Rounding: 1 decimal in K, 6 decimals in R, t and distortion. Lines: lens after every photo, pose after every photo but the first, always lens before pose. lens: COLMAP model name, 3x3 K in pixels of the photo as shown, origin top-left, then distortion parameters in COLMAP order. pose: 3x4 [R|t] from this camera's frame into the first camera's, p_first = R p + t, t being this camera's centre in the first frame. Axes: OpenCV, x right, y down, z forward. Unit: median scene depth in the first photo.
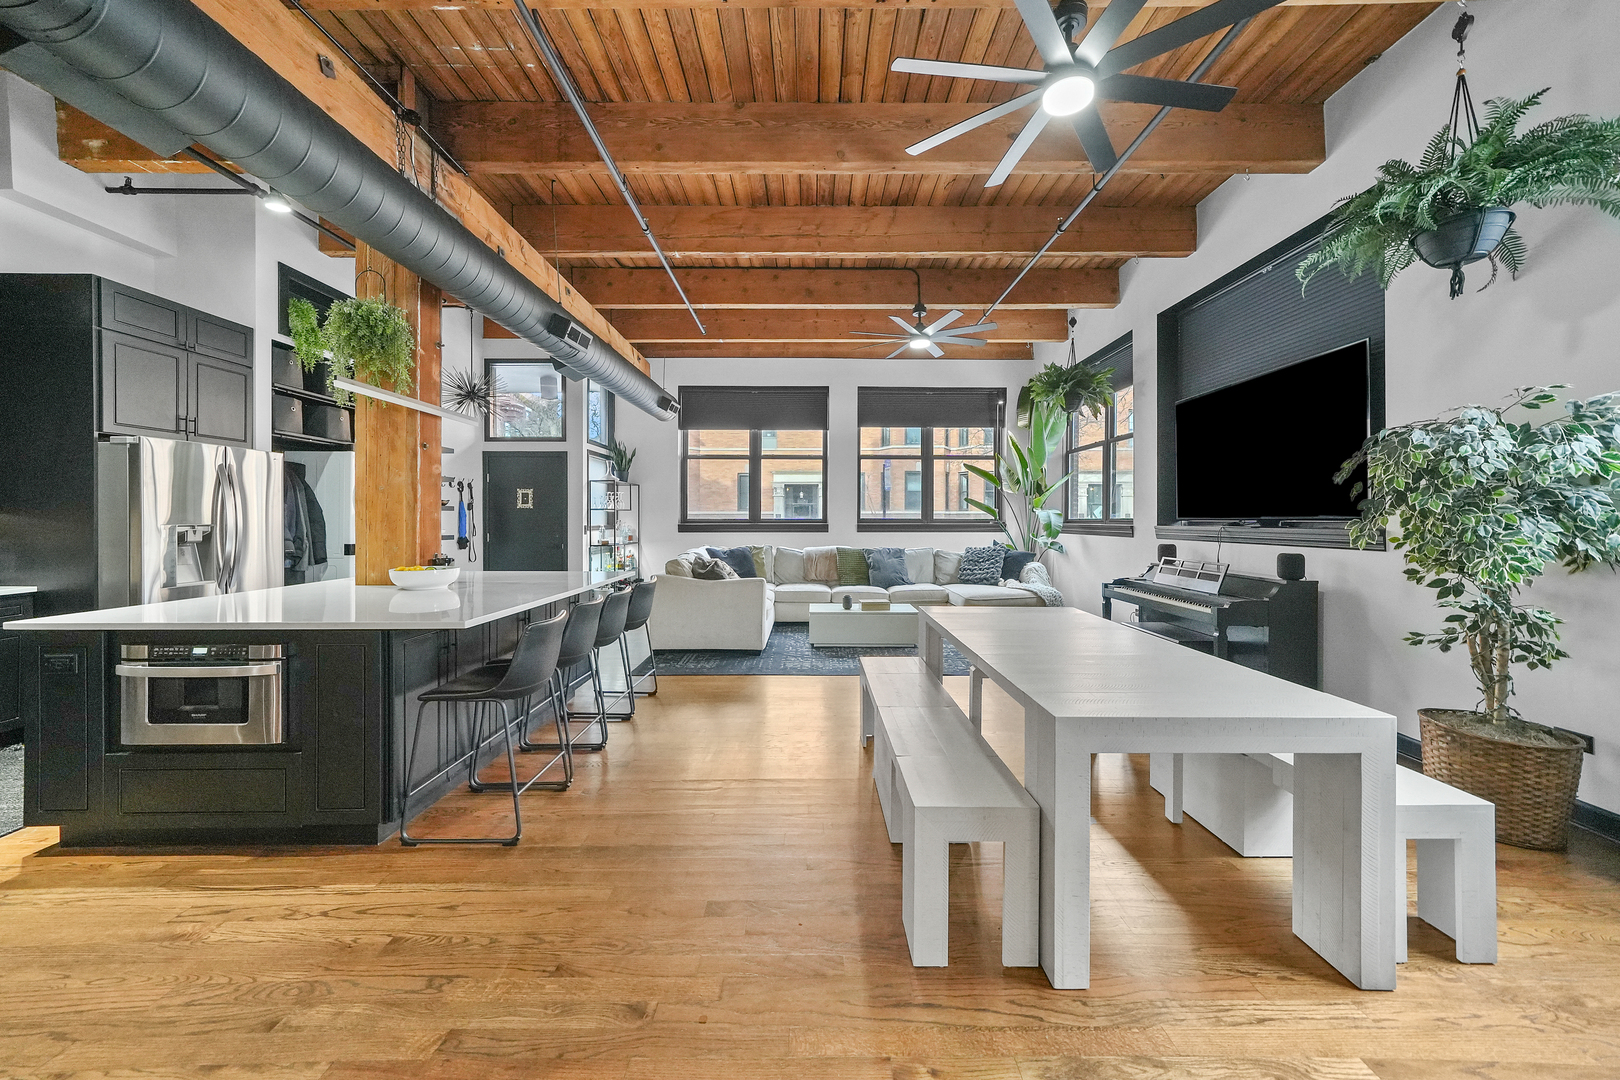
lens RADIAL K [[585.1, 0, 813.0], [0, 585.1, 520.0], [0, 0, 1]] dist [0.001863, 0.000208]
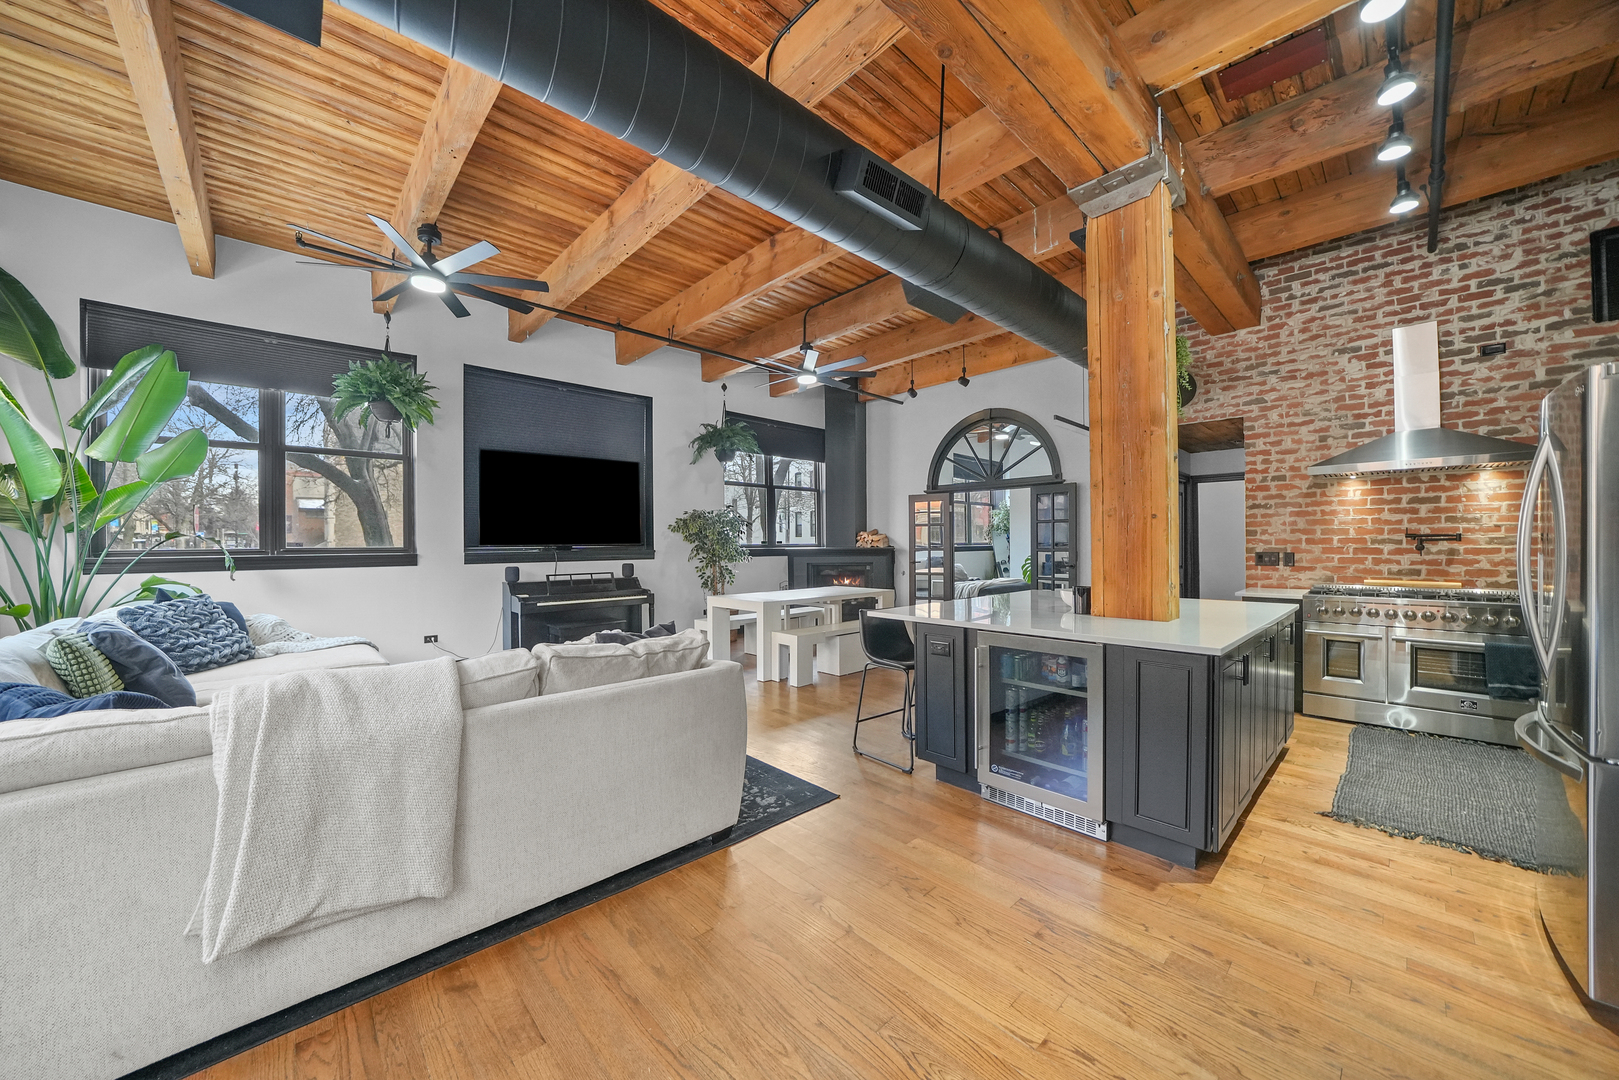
lens RADIAL K [[568.0, 0, 807.8], [0, 568.0, 542.9], [0, 0, 1]] dist [-0.031428, 0.004325]
pose [[-0.681435, 0.003868, 0.731868, -0.637934], [0.007828, 0.999967, 0.002005, -0.005575], [-0.731836, 0.007095, -0.681443, 1.247185]]
